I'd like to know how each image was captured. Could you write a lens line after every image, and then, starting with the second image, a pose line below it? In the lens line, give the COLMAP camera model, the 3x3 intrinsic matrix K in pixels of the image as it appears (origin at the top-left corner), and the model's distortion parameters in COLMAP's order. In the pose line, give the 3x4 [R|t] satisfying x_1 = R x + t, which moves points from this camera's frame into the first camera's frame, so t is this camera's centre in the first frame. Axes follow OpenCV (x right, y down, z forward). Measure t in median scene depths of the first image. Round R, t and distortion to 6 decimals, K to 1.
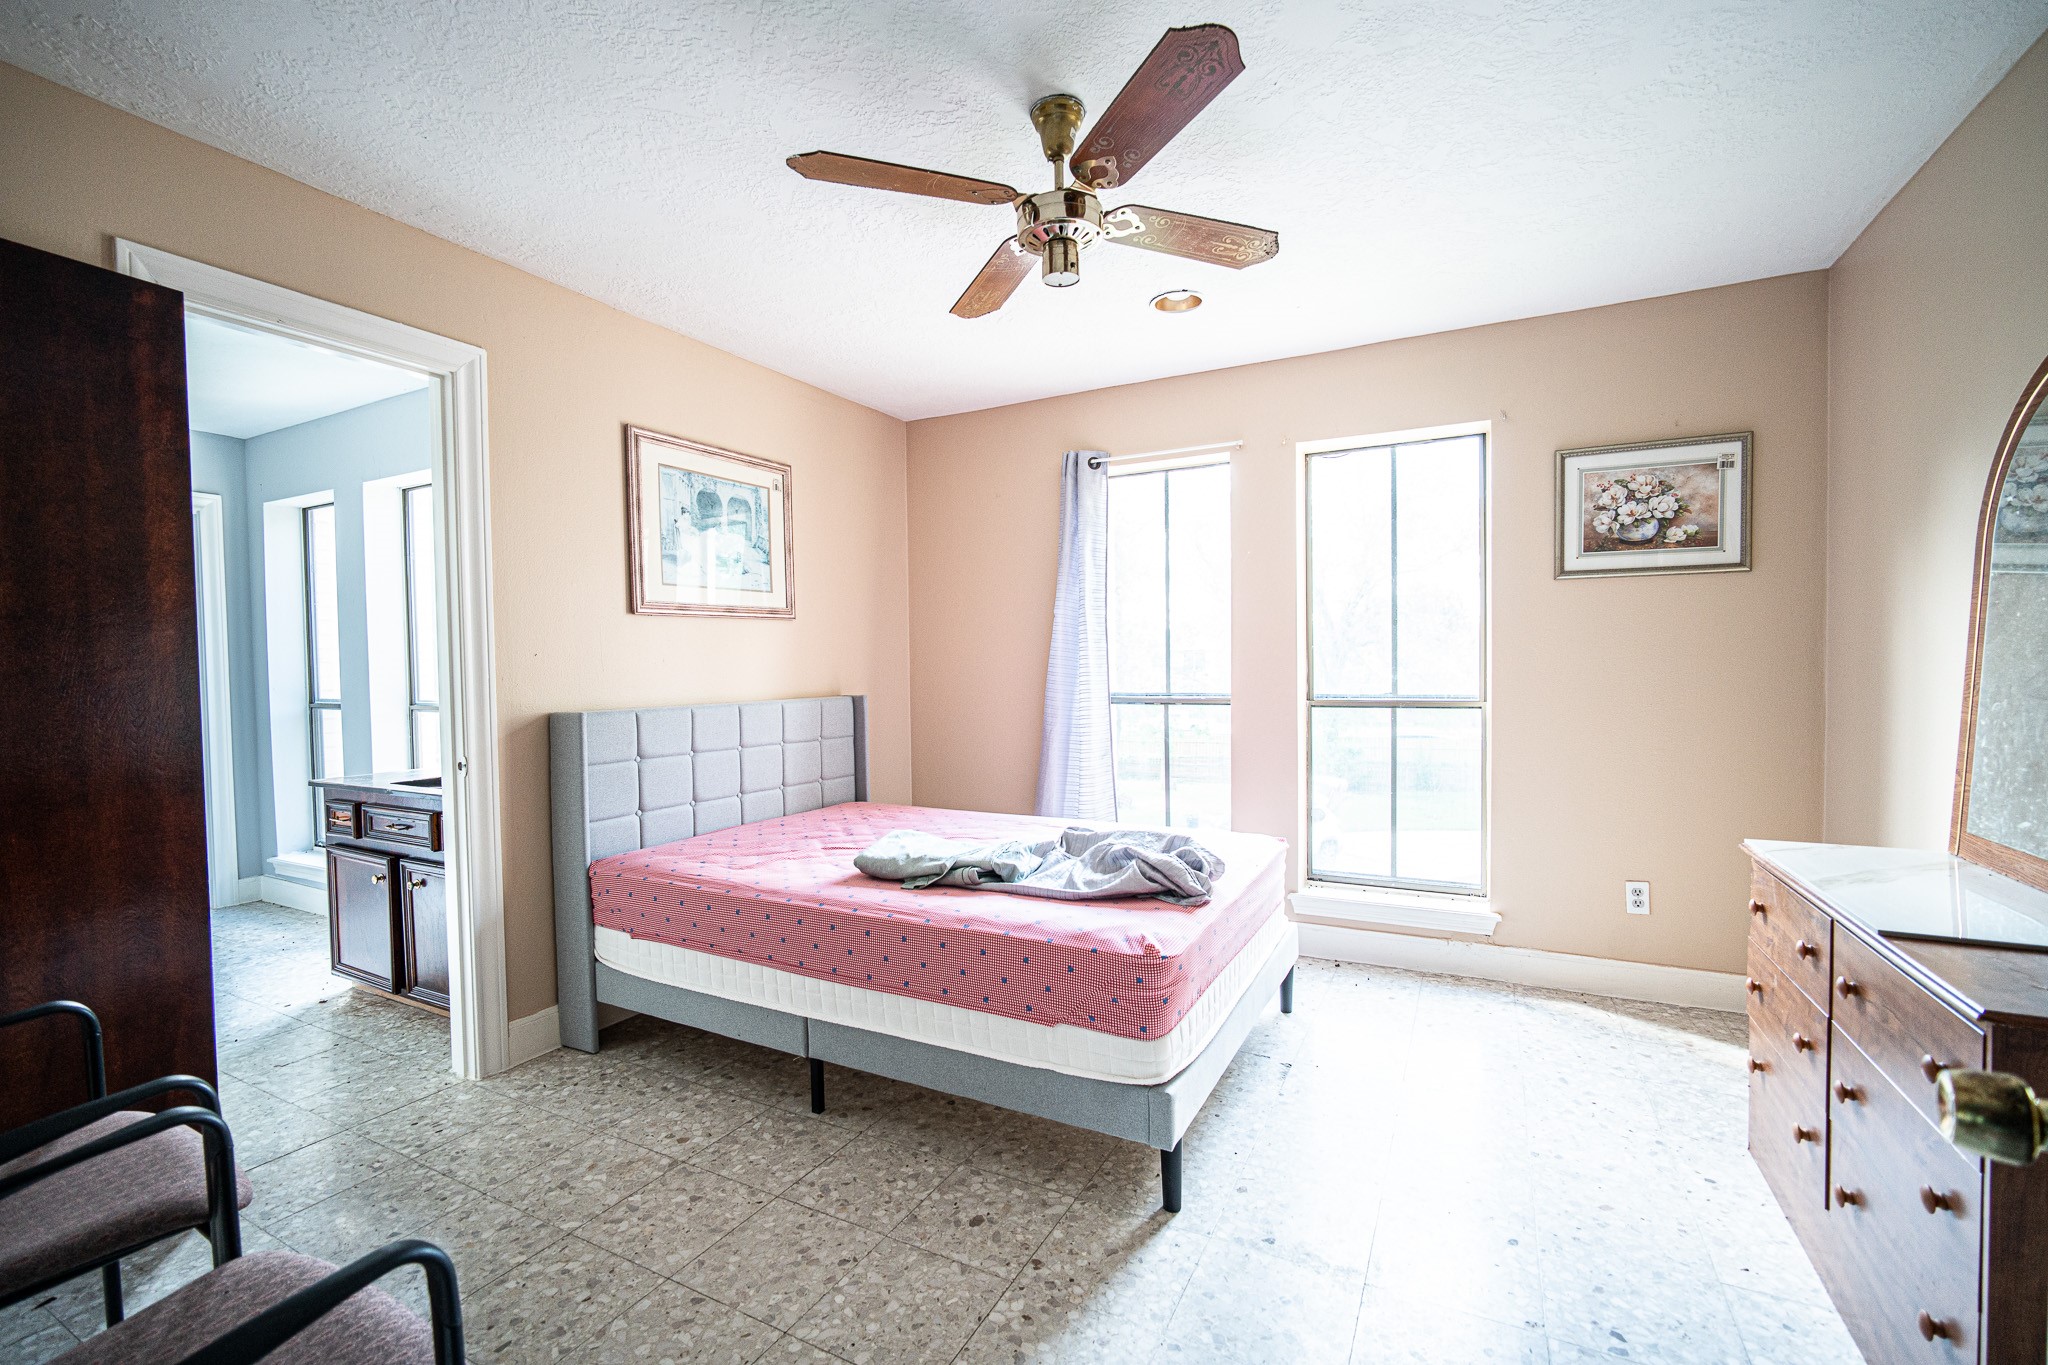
lens RADIAL K [[880.8, 0, 1022.2], [0, 880.8, 679.7], [0, 0, 1]] dist [-0.019495, 0.005591]
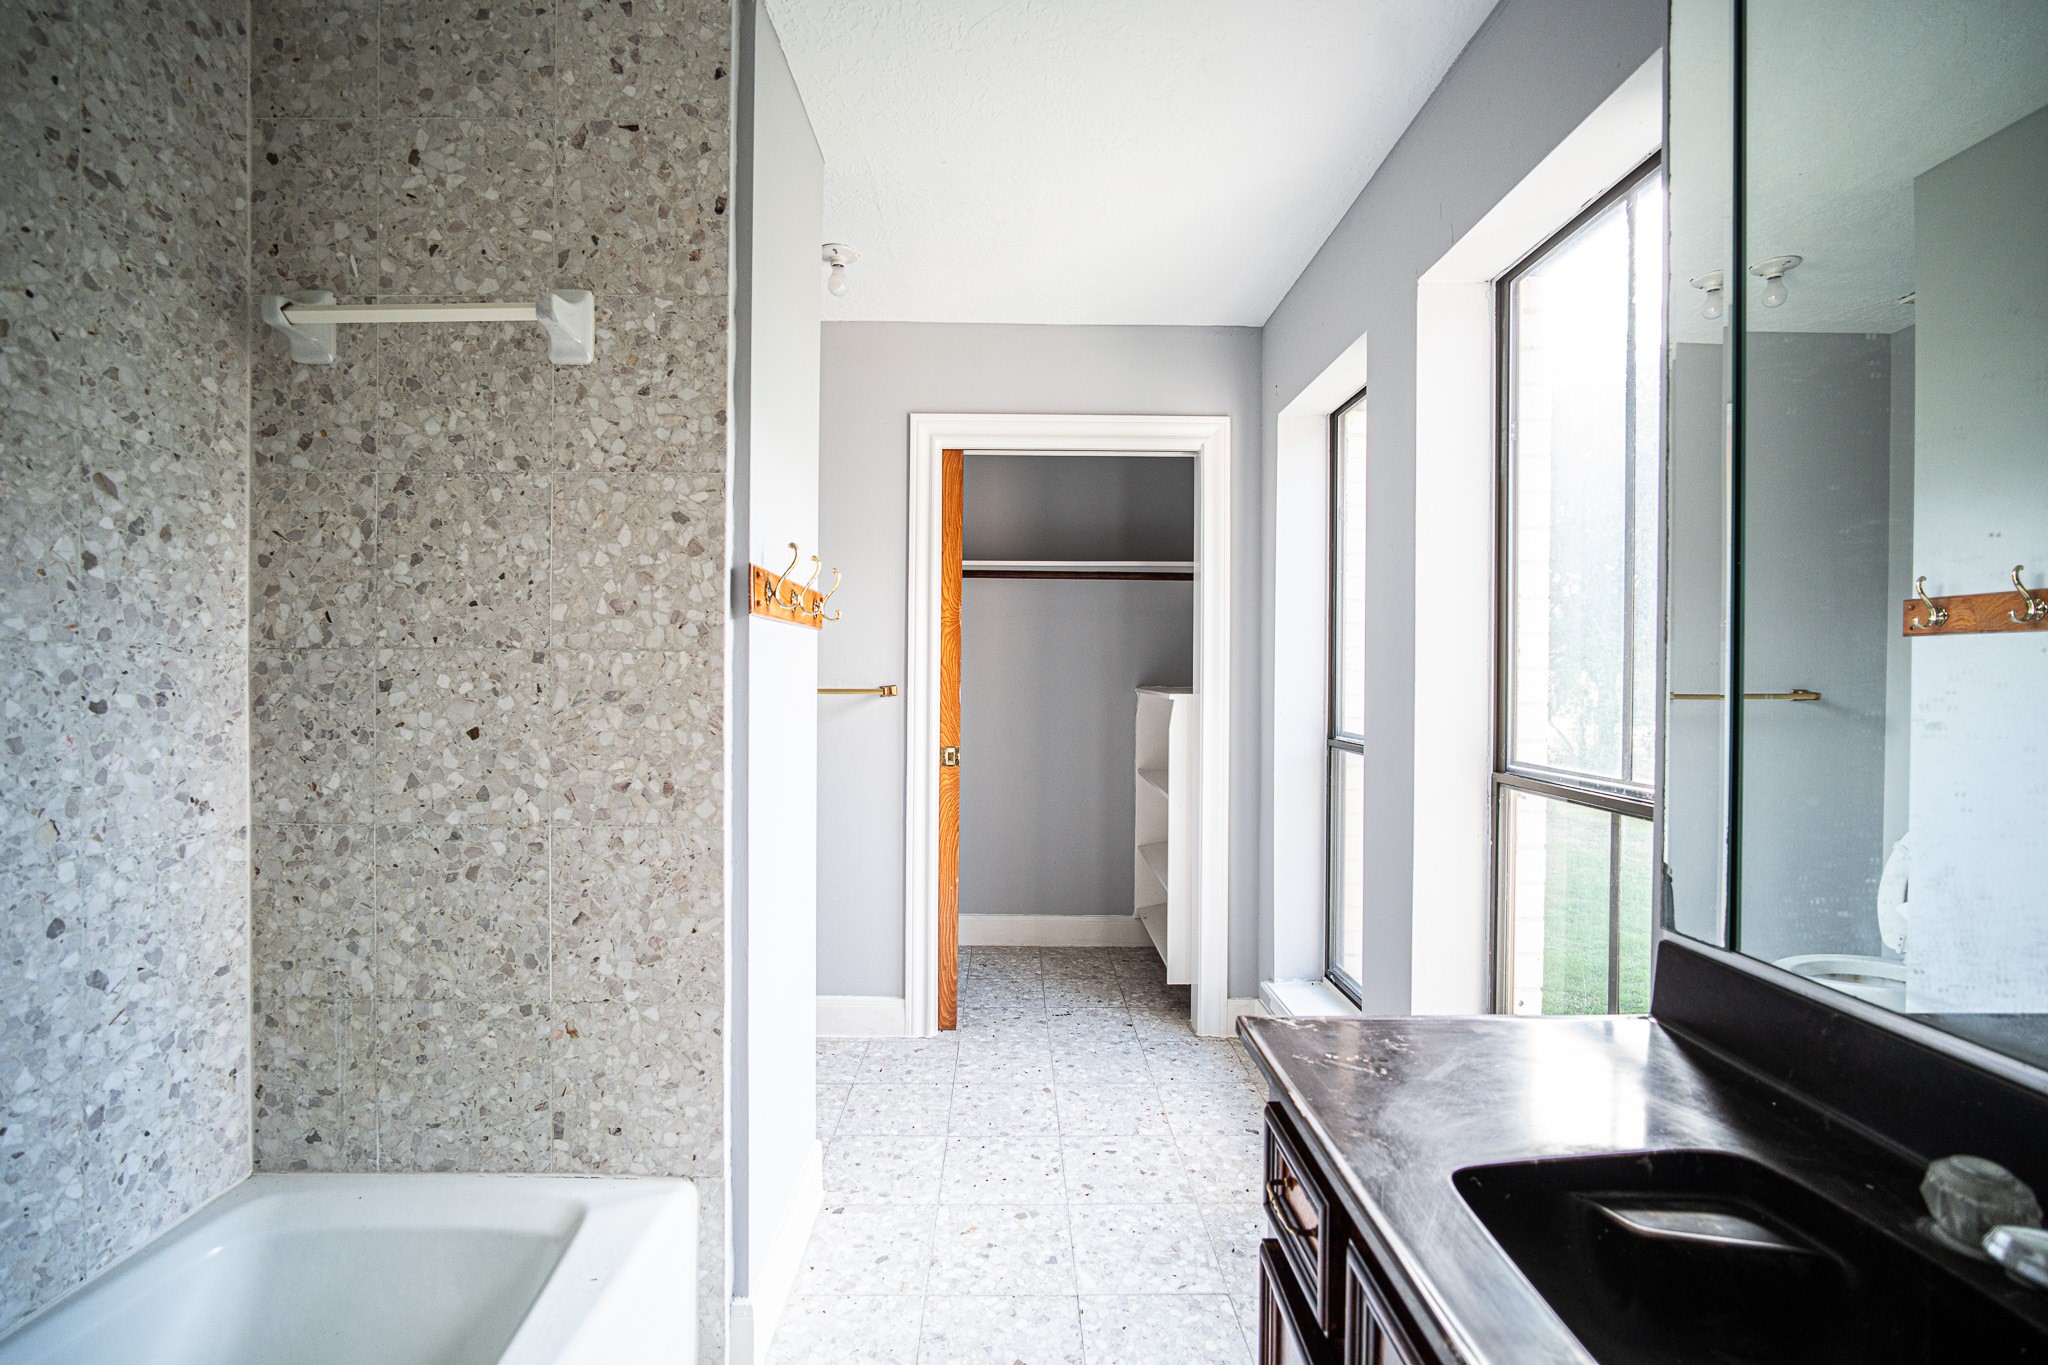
lens RADIAL K [[880.8, 0, 1024.1], [0, 880.8, 682.4], [0, 0, 1]] dist [-0.019495, 0.005591]
pose [[0.465701, 0.021055, -0.884692, -0.390489], [-0.037960, 0.999272, 0.003800, -0.005850], [0.884128, 0.031813, 0.466161, 0.544847]]
